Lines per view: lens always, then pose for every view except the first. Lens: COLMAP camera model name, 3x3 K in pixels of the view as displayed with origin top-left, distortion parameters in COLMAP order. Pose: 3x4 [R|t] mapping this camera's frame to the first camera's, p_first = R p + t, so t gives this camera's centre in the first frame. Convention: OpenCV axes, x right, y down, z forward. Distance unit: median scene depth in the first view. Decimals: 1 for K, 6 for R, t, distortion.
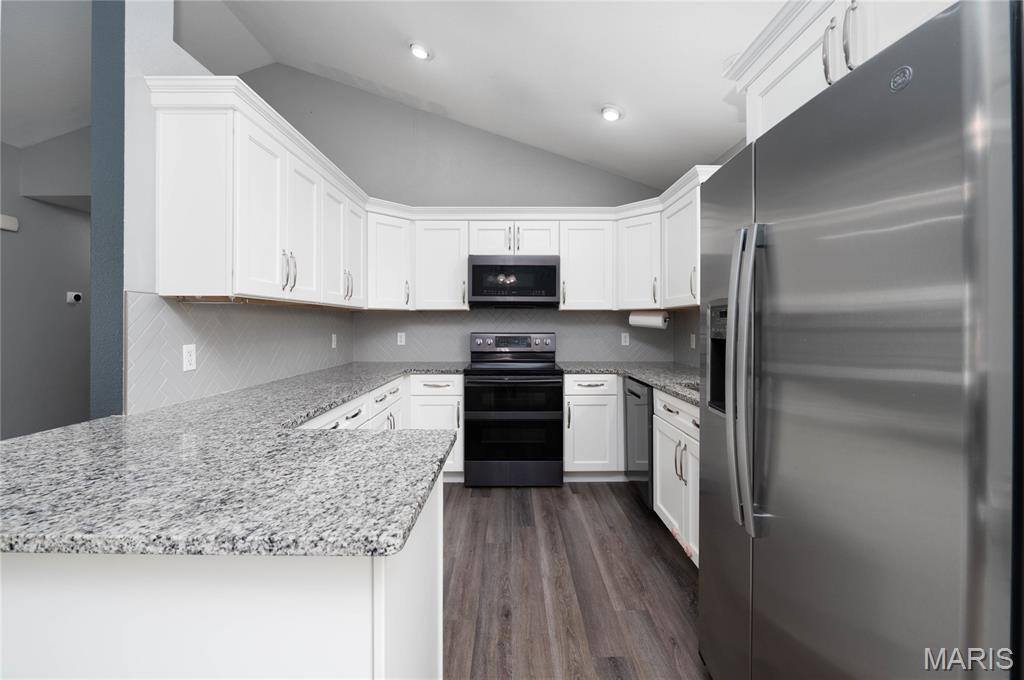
lens RADIAL K [[415.8, 0, 510.1], [0, 415.8, 322.9], [0, 0, 1]] dist [-0.008948, -0.000130]
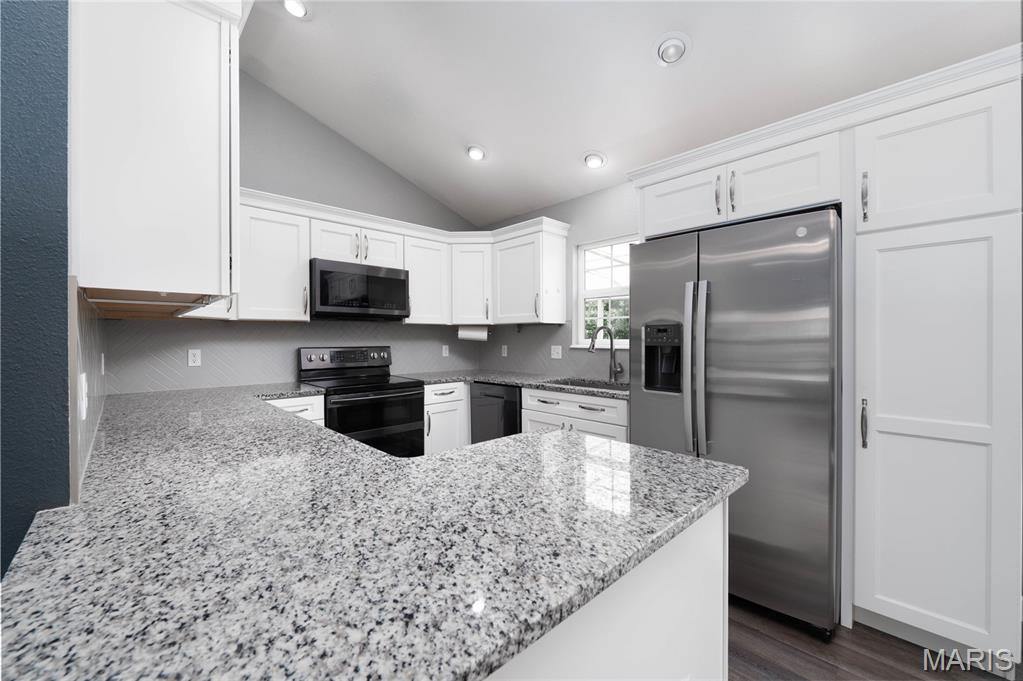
lens RADIAL K [[411.6, 0, 509.6], [0, 411.6, 339.3], [0, 0, 1]] dist [-0.002360, -0.000253]
pose [[0.721111, -0.004317, 0.692807, -0.426219], [-0.000160, 0.999980, 0.006398, 0.000778], [-0.692820, -0.004725, 0.721095, 0.102782]]
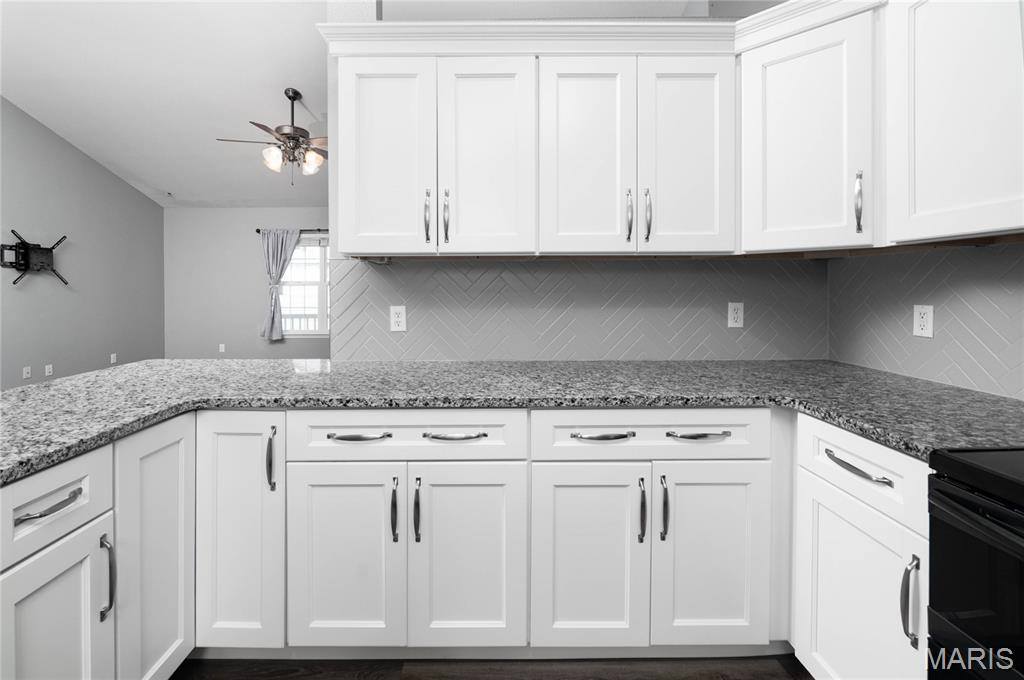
lens RADIAL K [[428.0, 0, 509.5], [0, 428.0, 289.0], [0, 0, 1]] dist [-0.000869, -0.000121]
pose [[0.037756, 0.003296, -0.999282, 0.149981], [0.005735, 0.999977, 0.003515, 0.005237], [0.999271, -0.005864, 0.037737, 0.694542]]
